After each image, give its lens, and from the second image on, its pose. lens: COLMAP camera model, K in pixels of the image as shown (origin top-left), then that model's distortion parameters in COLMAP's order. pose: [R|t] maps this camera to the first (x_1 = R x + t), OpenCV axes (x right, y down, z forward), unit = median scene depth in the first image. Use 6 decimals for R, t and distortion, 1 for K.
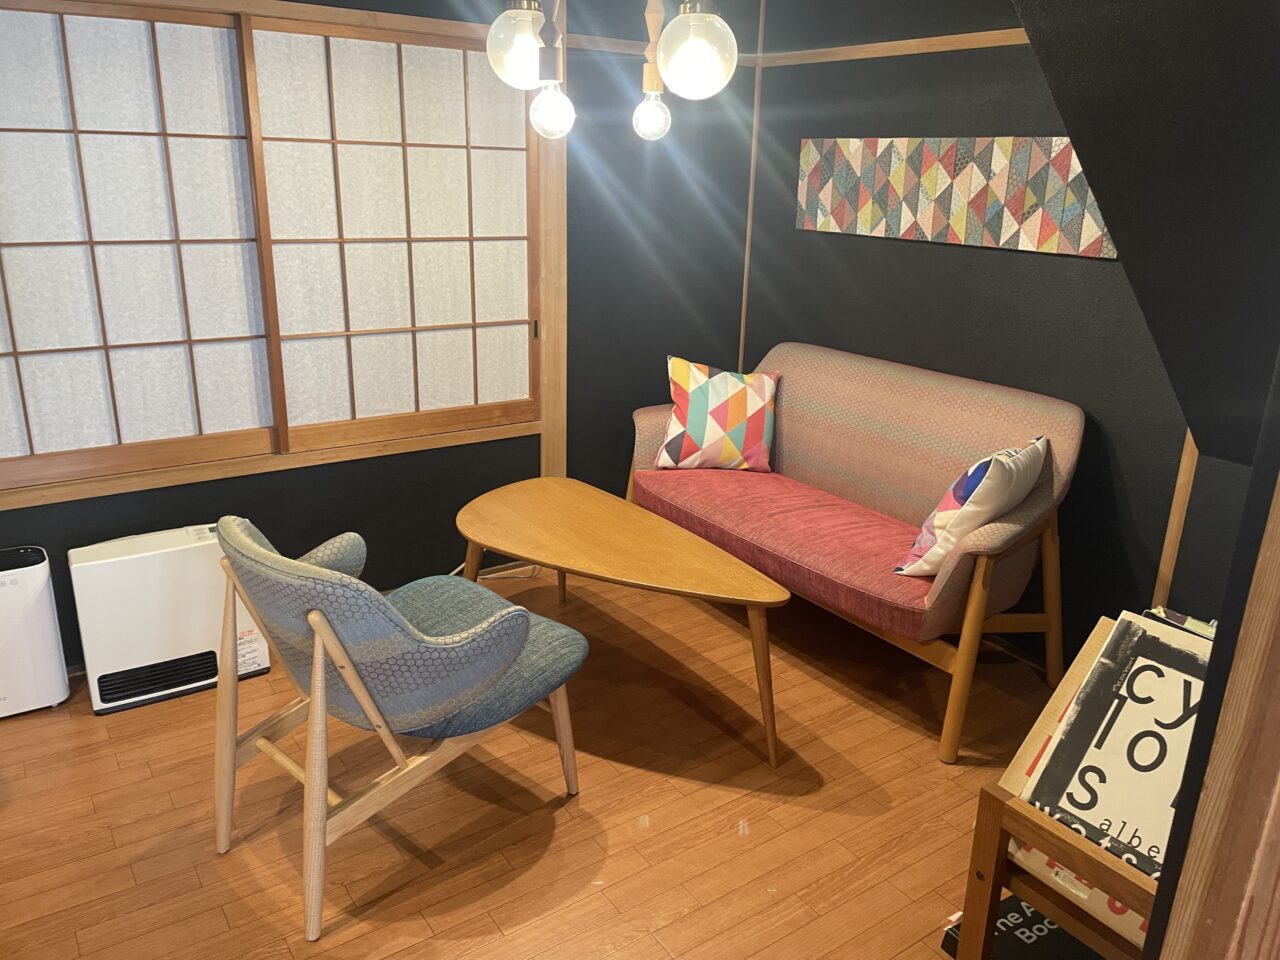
lens RADIAL K [[963.6, 0, 640.4], [0, 963.6, 483.6], [0, 0, 1]] dist [-0.010444, -0.004373]
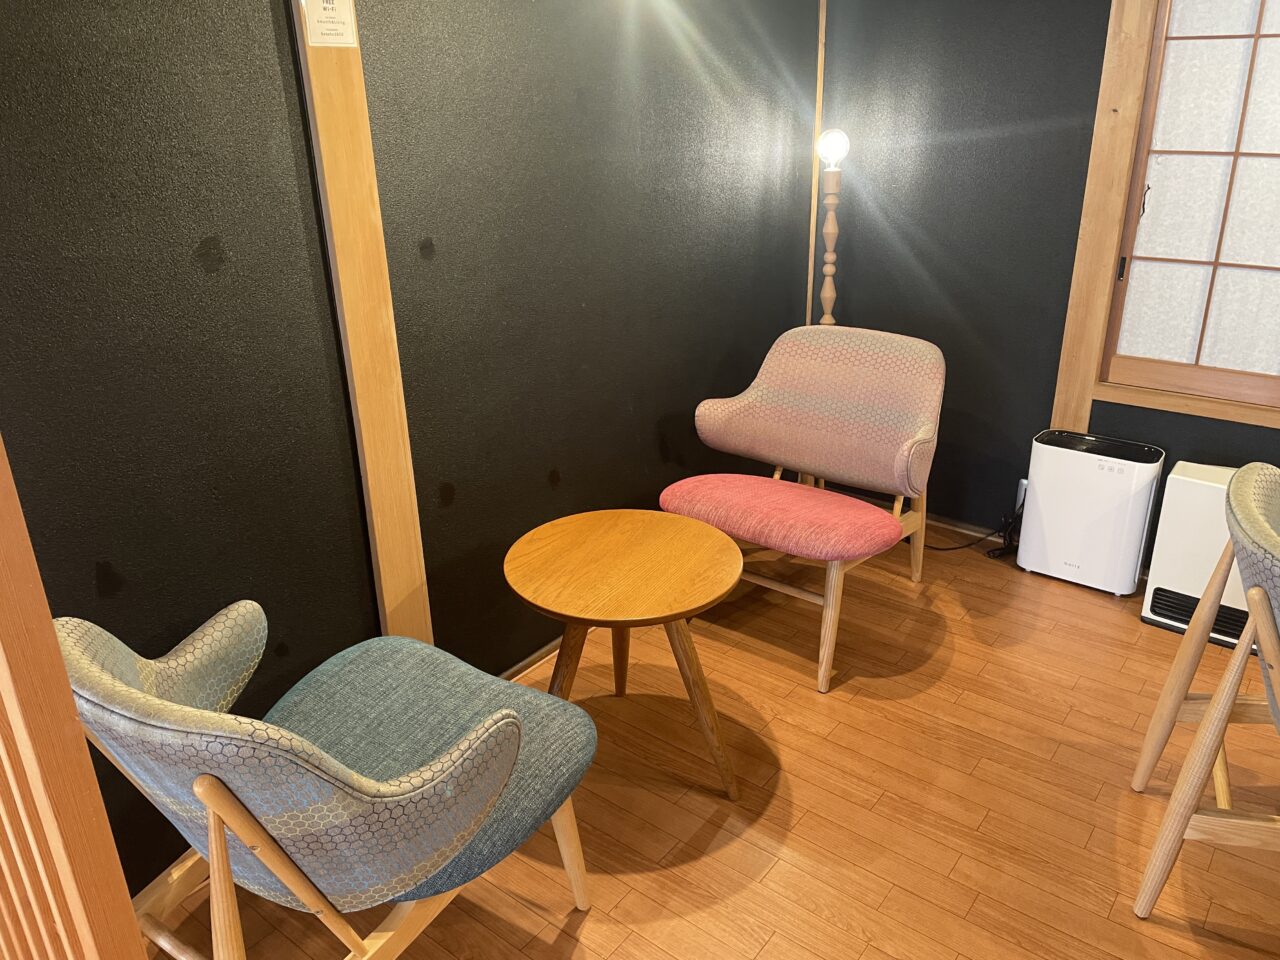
lens RADIAL K [[992.2, 0, 640.0], [0, 992.2, 480.0], [0, 0, 1]] dist [0.000792, 0.000014]
pose [[0.278116, 0.331461, -0.901546, 0.198389], [-0.266854, 0.928290, 0.258972, -0.031823], [0.922735, 0.168557, 0.346624, 0.108256]]
